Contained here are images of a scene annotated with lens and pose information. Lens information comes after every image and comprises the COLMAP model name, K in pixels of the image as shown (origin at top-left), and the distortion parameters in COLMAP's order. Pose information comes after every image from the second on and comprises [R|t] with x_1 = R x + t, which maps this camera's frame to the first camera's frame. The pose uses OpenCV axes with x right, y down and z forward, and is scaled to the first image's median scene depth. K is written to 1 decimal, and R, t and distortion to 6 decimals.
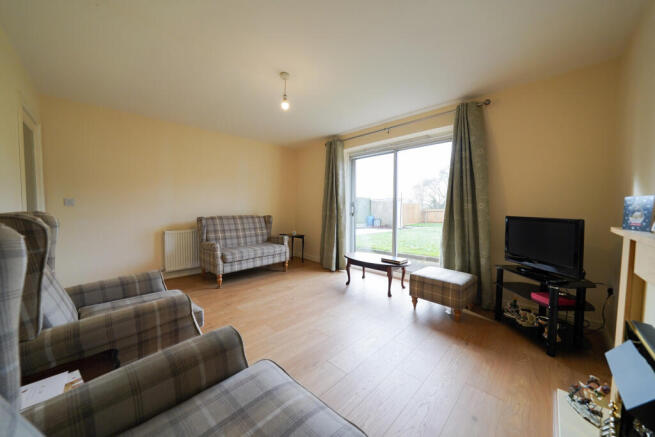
lens RADIAL K [[234.5, 0, 327.5], [0, 234.5, 218.5], [0, 0, 1]] dist [-0.000902, -0.000060]
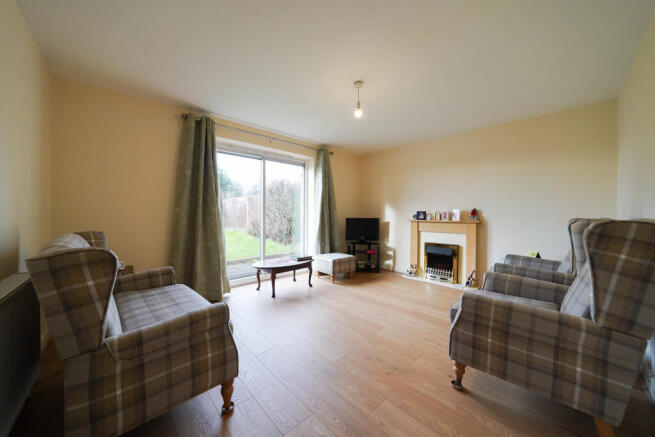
lens RADIAL K [[225.6, 0, 334.1], [0, 225.6, 215.1], [0, 0, 1]] dist [-0.002312, -0.000055]
pose [[0.047100, -0.012975, 0.998806, -0.843046], [0.041629, 0.999072, 0.011016, -0.042827], [-0.998022, 0.041060, 0.047597, 0.772294]]
